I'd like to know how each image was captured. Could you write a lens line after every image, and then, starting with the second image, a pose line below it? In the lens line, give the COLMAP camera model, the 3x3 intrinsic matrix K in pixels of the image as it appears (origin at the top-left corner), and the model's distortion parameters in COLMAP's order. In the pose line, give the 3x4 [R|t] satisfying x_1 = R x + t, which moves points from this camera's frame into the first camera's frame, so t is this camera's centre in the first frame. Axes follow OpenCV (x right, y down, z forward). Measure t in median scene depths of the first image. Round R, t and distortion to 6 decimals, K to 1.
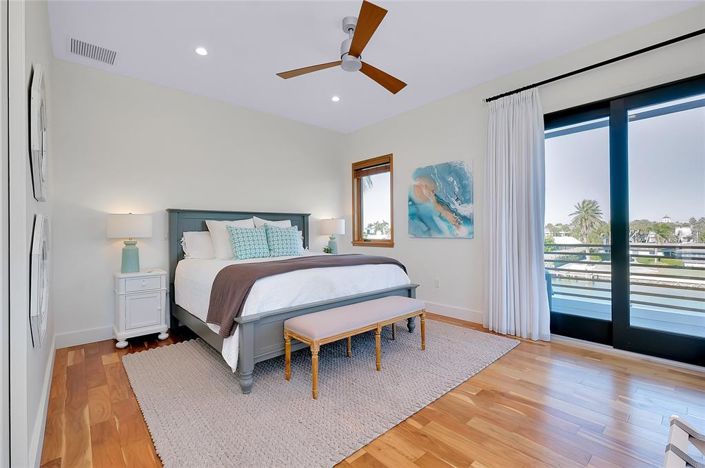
lens RADIAL K [[309.1, 0, 353.7], [0, 309.1, 231.5], [0, 0, 1]] dist [-0.000359, -0.000112]
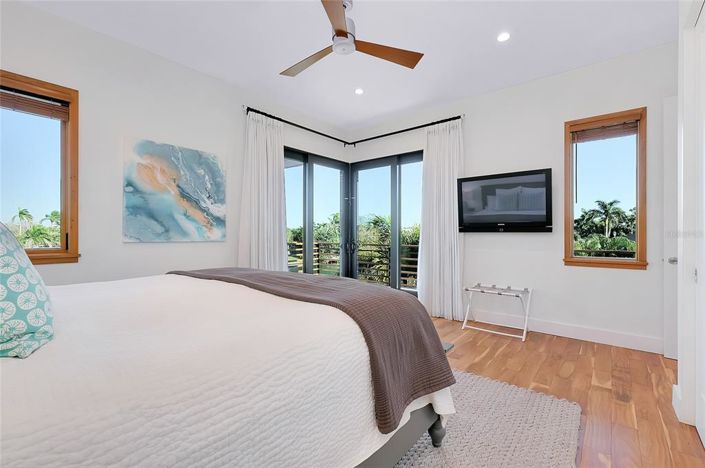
lens RADIAL K [[309.1, 0, 352.7], [0, 309.1, 233.9], [0, 0, 1]] dist [-0.000359, -0.000112]
pose [[-0.145979, 0.001724, 0.989286, -0.565397], [-0.003981, 0.999989, -0.002330, 0.000346], [-0.989280, -0.004279, -0.145971, 0.697915]]
